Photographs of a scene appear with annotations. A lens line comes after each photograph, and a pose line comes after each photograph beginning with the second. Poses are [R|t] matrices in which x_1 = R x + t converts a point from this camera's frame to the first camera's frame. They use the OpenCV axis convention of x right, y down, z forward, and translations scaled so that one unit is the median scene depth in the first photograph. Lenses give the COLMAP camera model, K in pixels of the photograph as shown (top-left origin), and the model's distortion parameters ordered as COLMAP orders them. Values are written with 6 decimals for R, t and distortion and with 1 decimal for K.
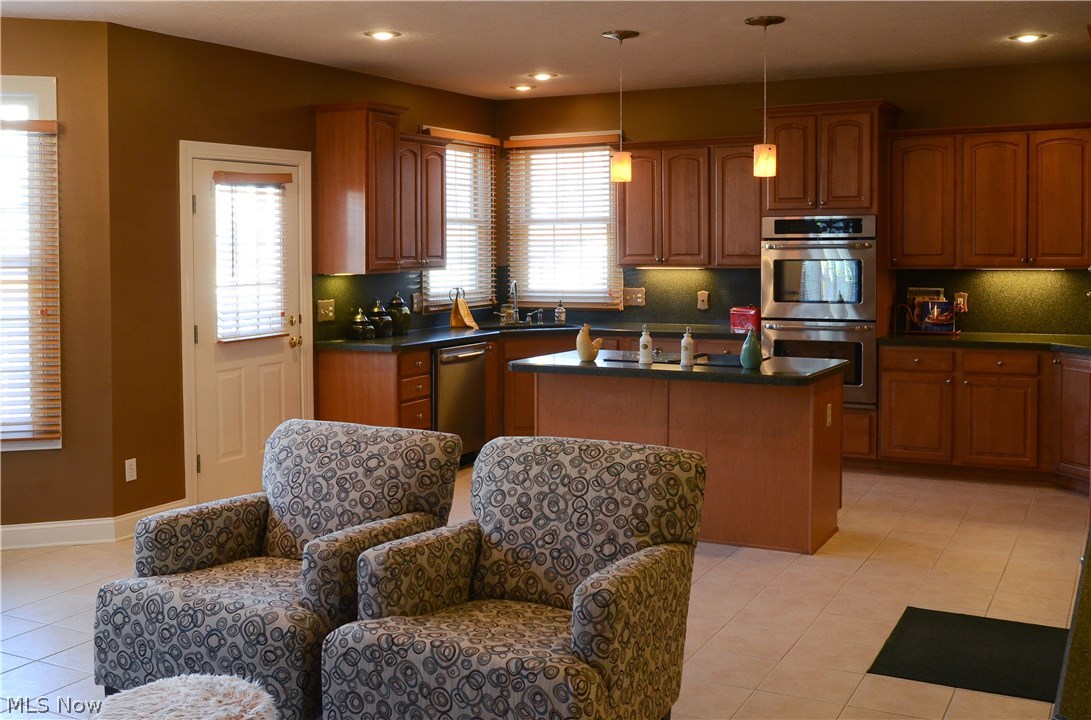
lens RADIAL K [[1146.2, 0, 402.3], [0, 1146.2, 288.4], [0, 0, 1]] dist [-0.026462, 0.000000]
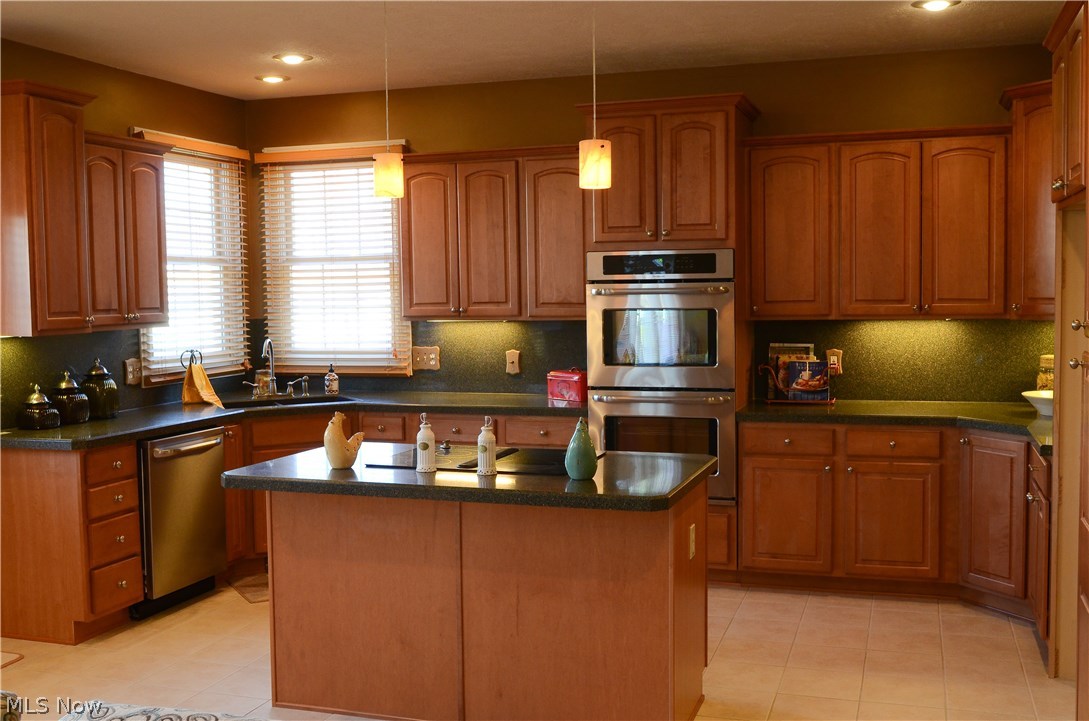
lens RADIAL K [[1144.1, 0, 544.8], [0, 1144.1, 359.5], [0, 0, 1]] dist [-0.026462, 0.000000]
pose [[0.961137, -0.023368, 0.275080, 0.083266], [0.016819, 0.999517, 0.026143, -0.012650], [-0.275558, -0.020501, 0.961066, 0.295297]]
